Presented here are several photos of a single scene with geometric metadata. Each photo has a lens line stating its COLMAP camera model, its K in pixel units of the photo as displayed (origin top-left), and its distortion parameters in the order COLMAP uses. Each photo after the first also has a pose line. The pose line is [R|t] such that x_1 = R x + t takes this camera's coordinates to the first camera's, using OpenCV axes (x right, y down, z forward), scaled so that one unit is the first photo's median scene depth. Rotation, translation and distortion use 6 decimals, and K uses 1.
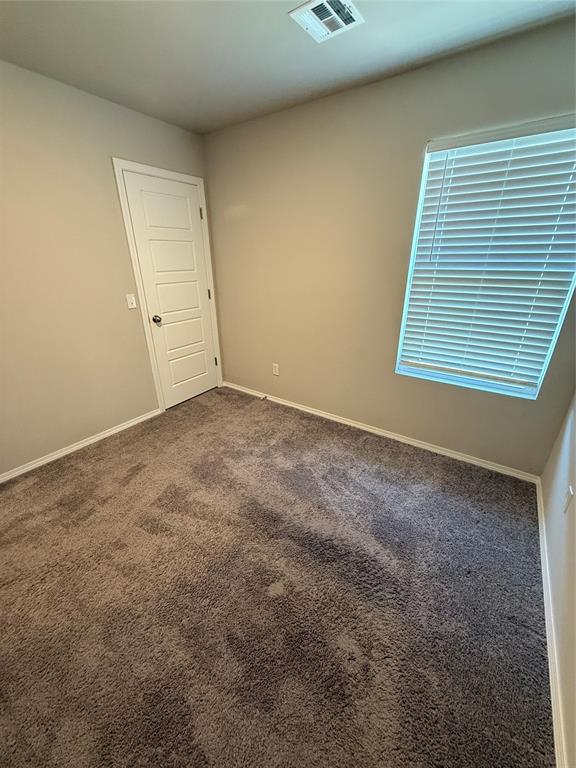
lens RADIAL K [[305.9, 0, 291.2], [0, 305.9, 387.9], [0, 0, 1]] dist [-0.000180, 0.000517]
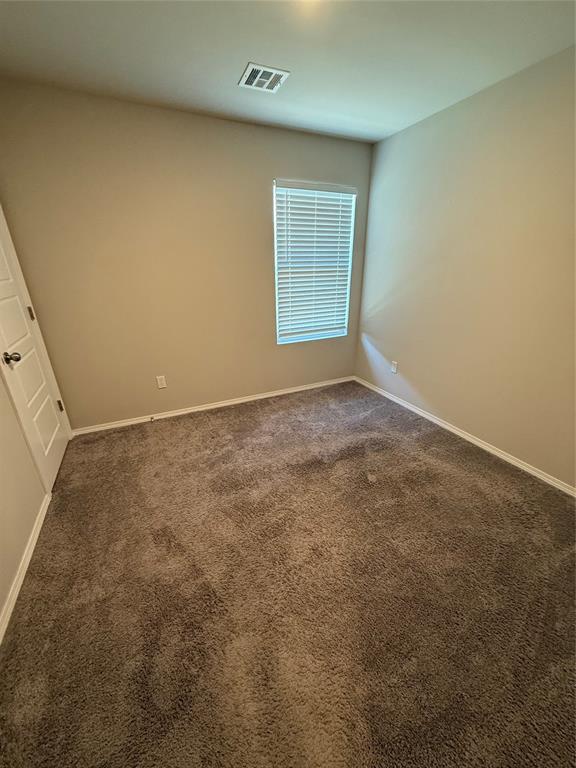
lens RADIAL K [[305.9, 0, 282.6], [0, 305.9, 388.9], [0, 0, 1]] dist [-0.000180, 0.000517]
pose [[0.501118, -0.334818, 0.797983, -0.837495], [0.356749, 0.920047, 0.162002, -0.083744], [-0.788423, 0.203497, 0.580498, 0.257452]]
